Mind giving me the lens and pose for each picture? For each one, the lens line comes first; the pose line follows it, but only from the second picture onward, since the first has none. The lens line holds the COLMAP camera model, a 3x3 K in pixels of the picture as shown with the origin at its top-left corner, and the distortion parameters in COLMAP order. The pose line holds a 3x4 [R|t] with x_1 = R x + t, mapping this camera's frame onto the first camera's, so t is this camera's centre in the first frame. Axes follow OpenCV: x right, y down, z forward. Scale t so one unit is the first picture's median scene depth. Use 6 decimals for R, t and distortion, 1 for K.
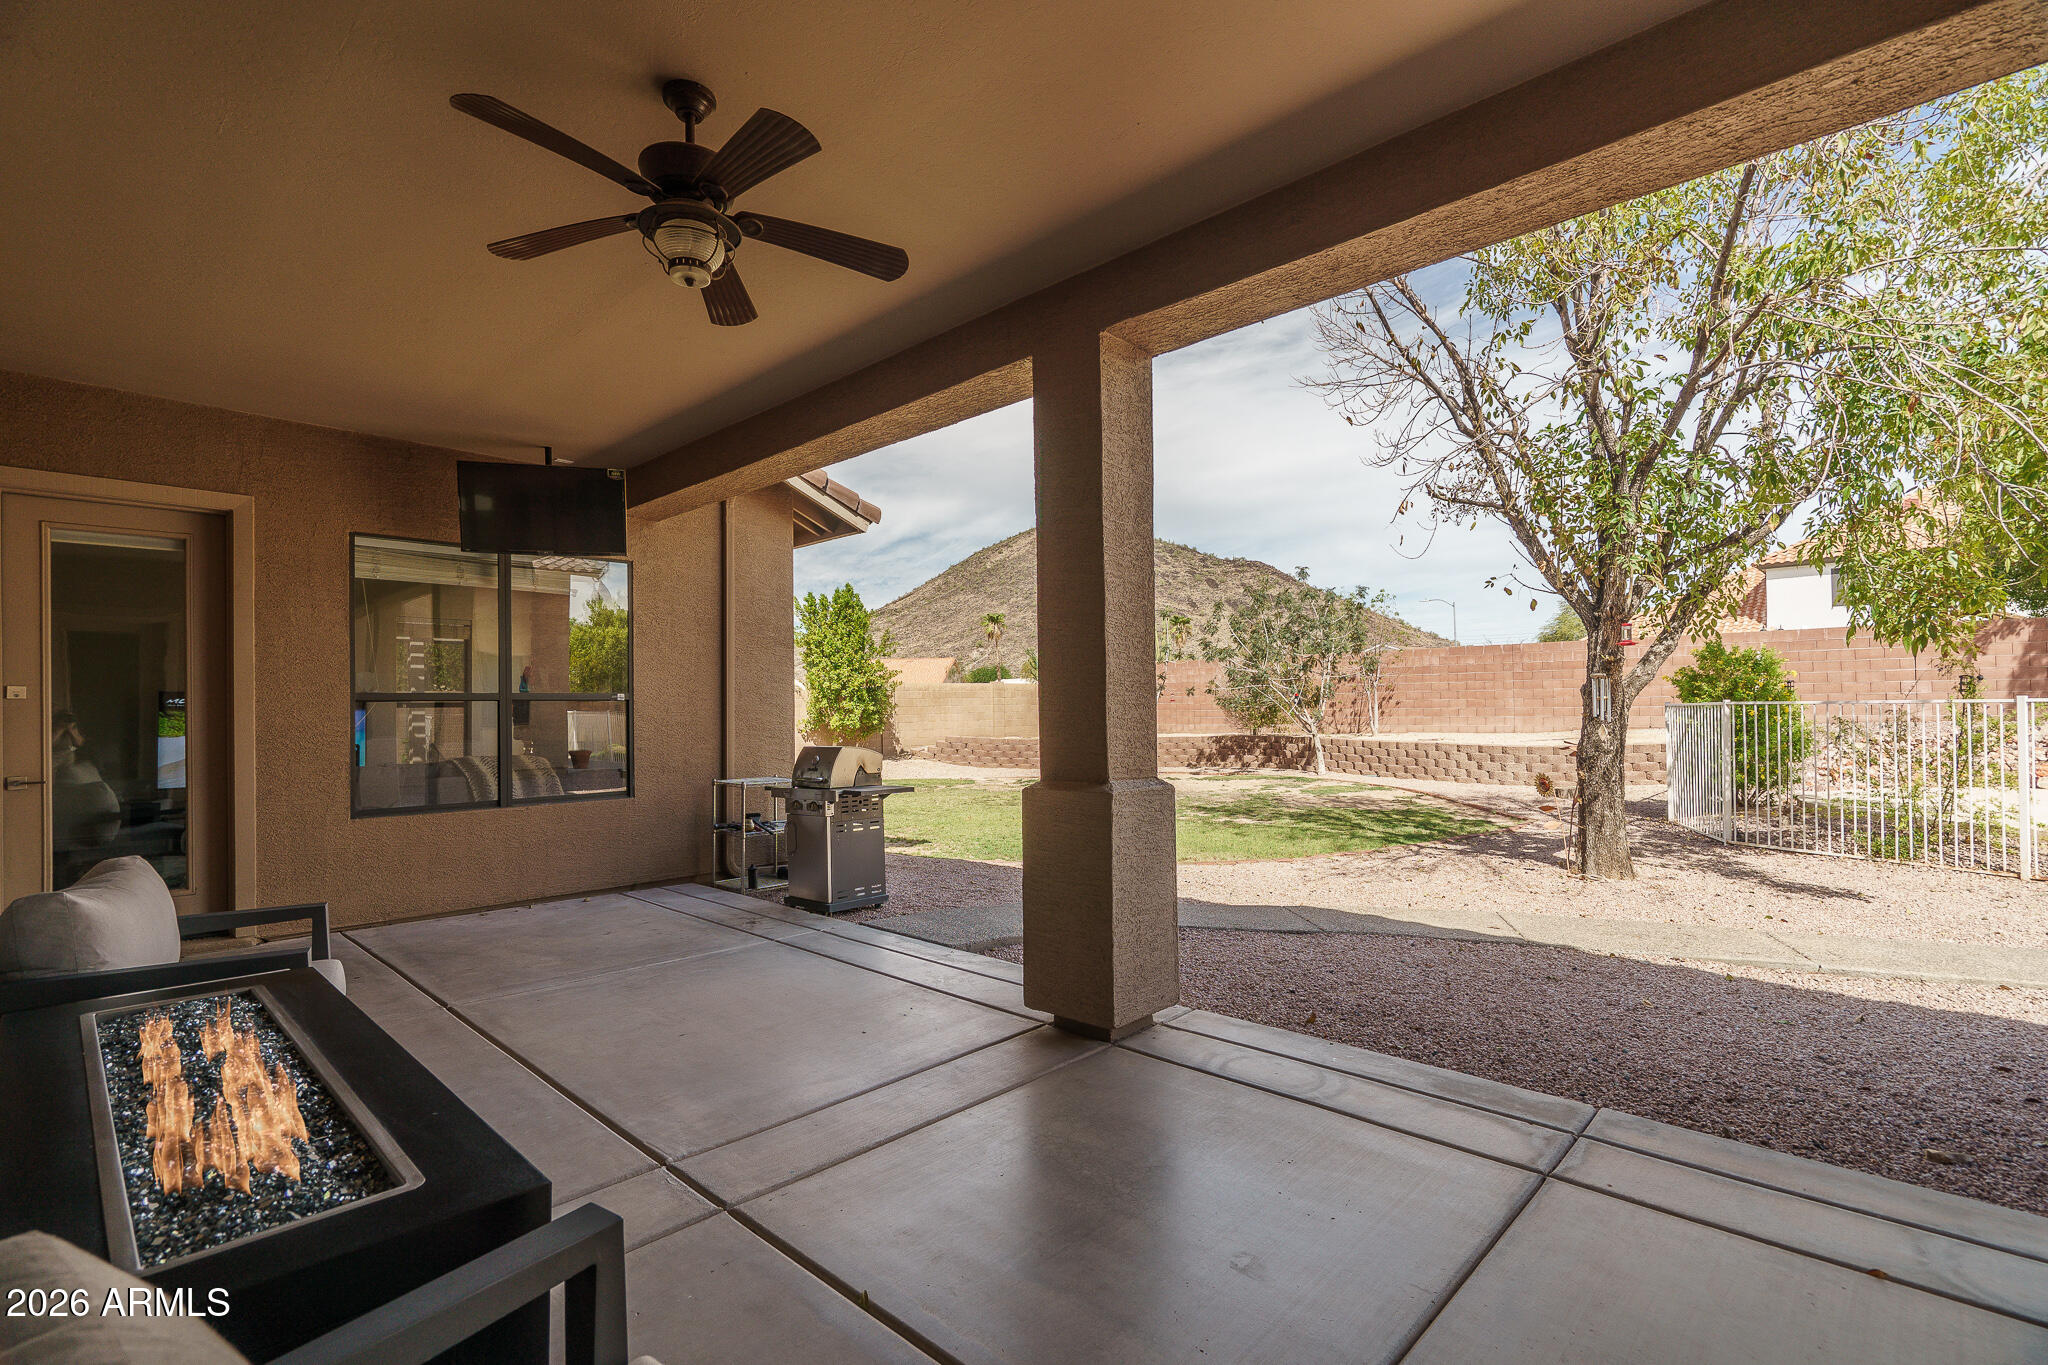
lens RADIAL K [[927.1, 0, 1018.1], [0, 927.1, 687.1], [0, 0, 1]] dist [-0.005706, 0.000934]
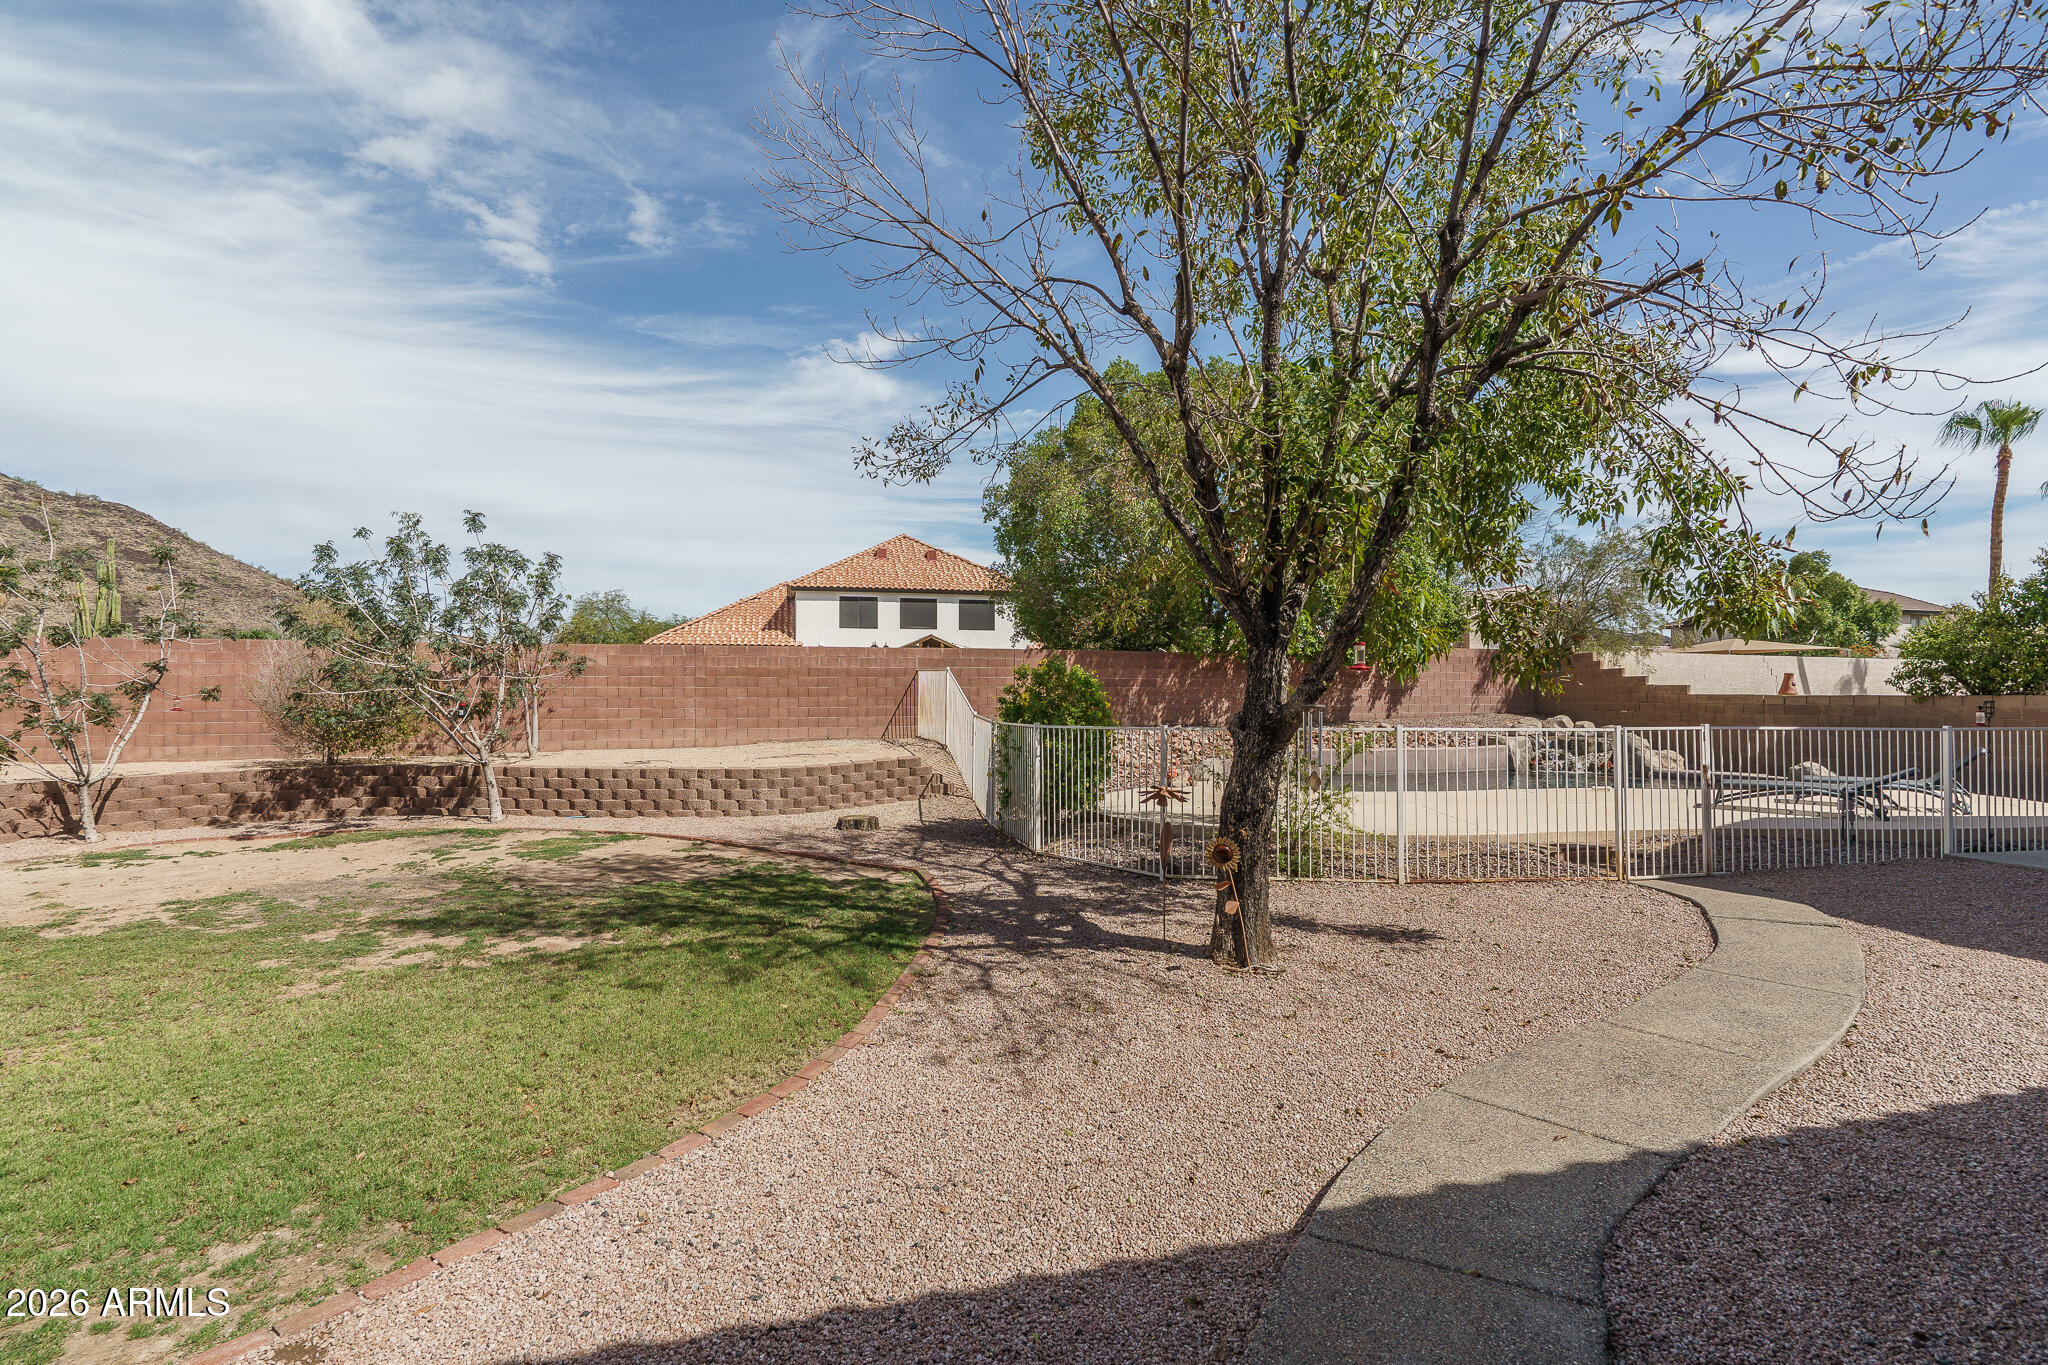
lens RADIAL K [[927.1, 0, 1028.5], [0, 927.1, 667.4], [0, 0, 1]] dist [-0.005706, 0.000934]
pose [[0.509538, 0.038509, 0.859586, -0.055992], [-0.023183, 0.999250, -0.031024, -0.005923], [-0.860136, -0.004120, 0.510049, 0.284180]]
